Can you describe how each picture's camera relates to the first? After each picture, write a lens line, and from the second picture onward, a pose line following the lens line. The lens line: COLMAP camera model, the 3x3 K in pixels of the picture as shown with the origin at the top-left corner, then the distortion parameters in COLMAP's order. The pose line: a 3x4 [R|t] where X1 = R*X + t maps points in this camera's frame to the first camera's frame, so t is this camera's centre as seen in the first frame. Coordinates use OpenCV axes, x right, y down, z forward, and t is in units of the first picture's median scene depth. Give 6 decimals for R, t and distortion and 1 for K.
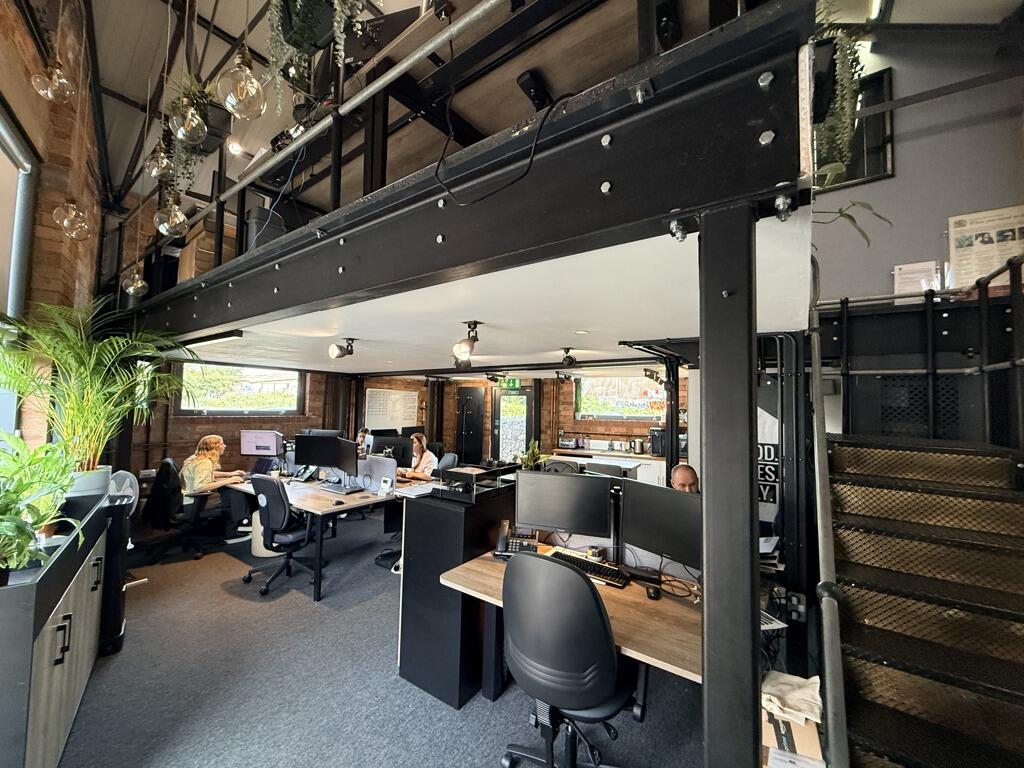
lens RADIAL K [[411.0, 0, 509.3], [0, 411.0, 385.8], [0, 0, 1]] dist [-0.000049, 0.000292]
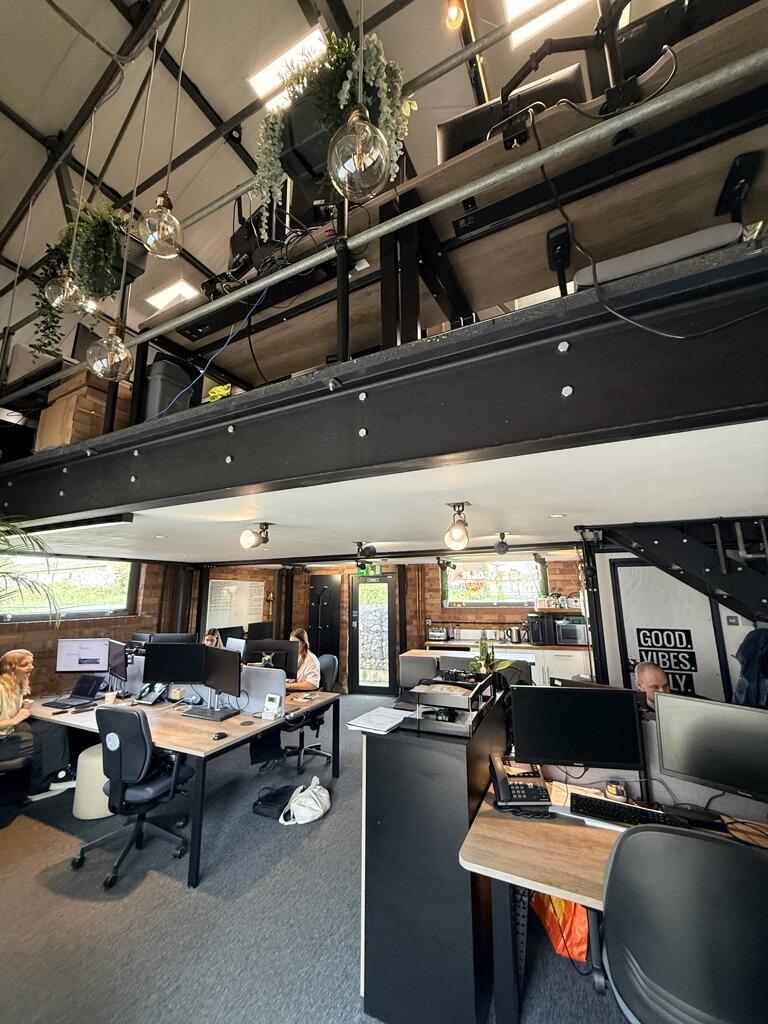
lens RADIAL K [[411.0, 0, 384.9], [0, 411.0, 508.8], [0, 0, 1]] dist [-0.000049, 0.000292]
pose [[0.986754, 0.002597, 0.162202, -0.196414], [0.021033, 0.989385, -0.143791, -0.014888], [-0.160853, 0.145298, 0.976225, 0.114881]]
